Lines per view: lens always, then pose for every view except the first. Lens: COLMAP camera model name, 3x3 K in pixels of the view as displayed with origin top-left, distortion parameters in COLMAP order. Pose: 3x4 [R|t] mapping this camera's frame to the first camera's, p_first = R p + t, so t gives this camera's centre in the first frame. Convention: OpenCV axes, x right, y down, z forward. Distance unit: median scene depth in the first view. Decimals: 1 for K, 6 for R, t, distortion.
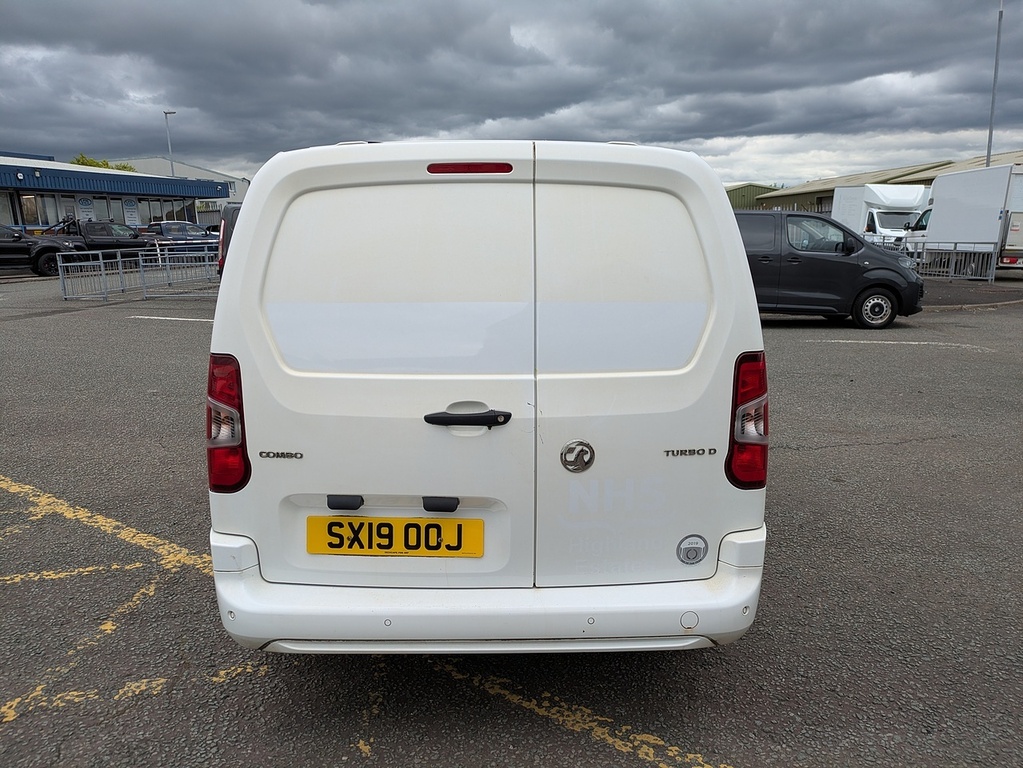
lens RADIAL K [[788.0, 0, 505.7], [0, 788.0, 378.1], [0, 0, 1]] dist [0.049505, -0.057209]
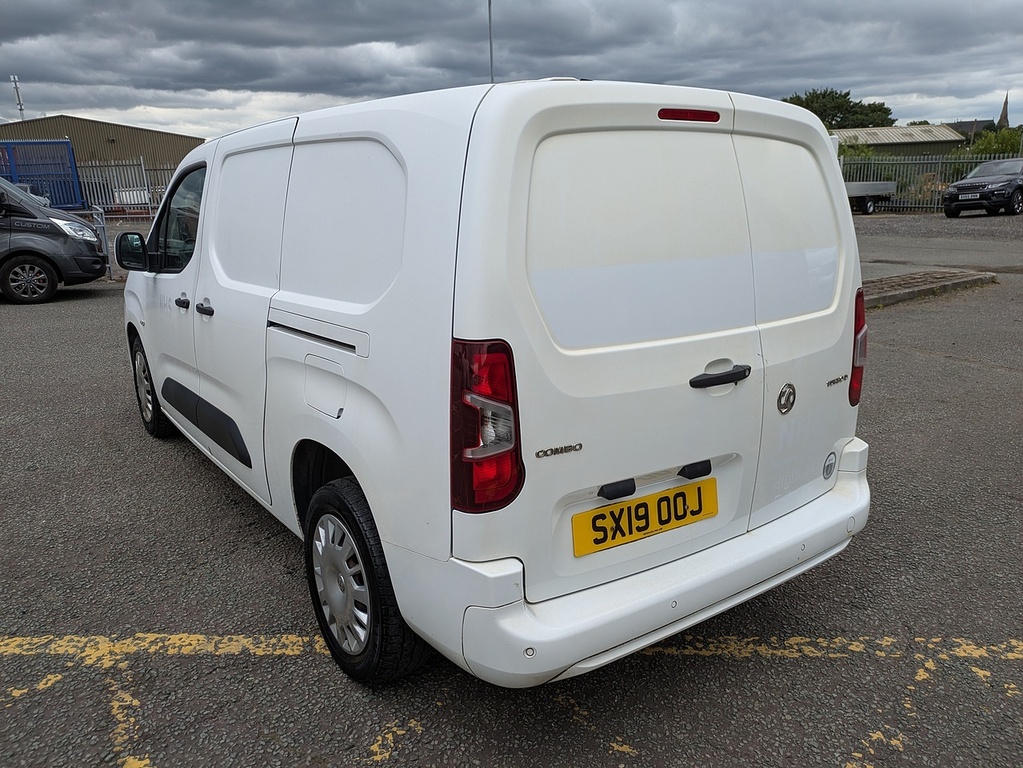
lens RADIAL K [[788.0, 0, 505.7], [0, 788.0, 378.1], [0, 0, 1]] dist [0.049505, -0.057209]
pose [[0.807677, -0.135116, 0.573936, -0.787598], [0.106549, 0.990811, 0.083315, -0.054523], [-0.579919, -0.006139, 0.814651, 0.341554]]
